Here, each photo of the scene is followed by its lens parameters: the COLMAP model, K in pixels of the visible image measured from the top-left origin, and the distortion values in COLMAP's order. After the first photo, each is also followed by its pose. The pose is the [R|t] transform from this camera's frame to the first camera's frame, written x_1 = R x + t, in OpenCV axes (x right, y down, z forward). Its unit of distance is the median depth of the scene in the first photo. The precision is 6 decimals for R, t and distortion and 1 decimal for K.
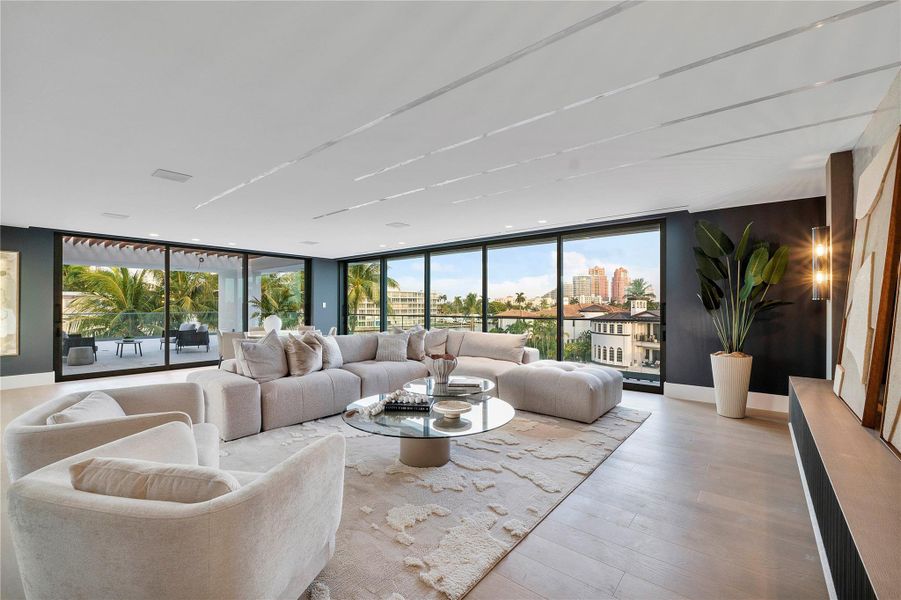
lens RADIAL K [[379.7, 0, 450.1], [0, 379.7, 304.9], [0, 0, 1]] dist [-0.009756, -0.000087]
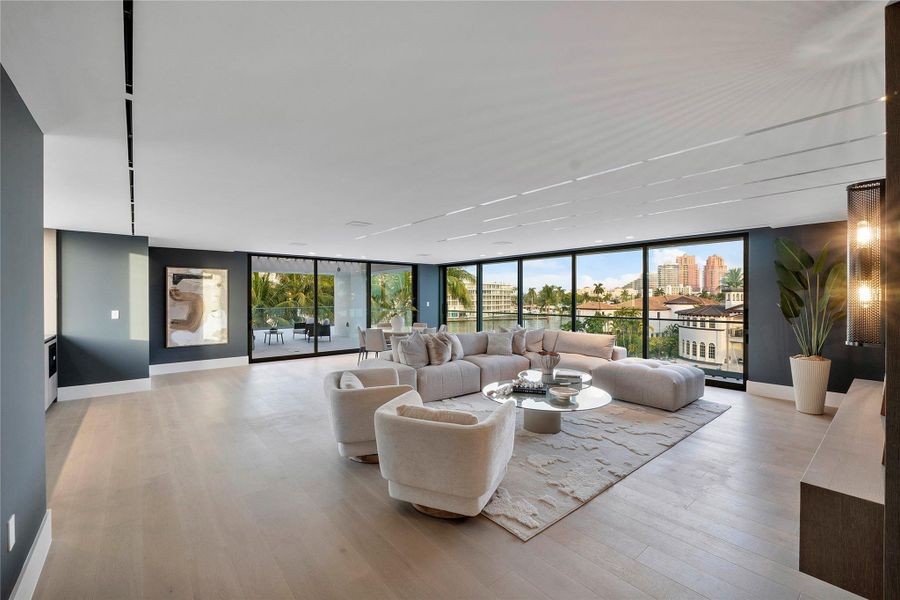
lens RADIAL K [[379.3, 0, 451.6], [0, 379.3, 297.8], [0, 0, 1]] dist [-0.009756, -0.000087]
pose [[0.982801, -0.000603, -0.184666, -0.094476], [0.001694, 0.999982, 0.005751, -0.053337], [0.184659, -0.005965, 0.982785, -0.284952]]
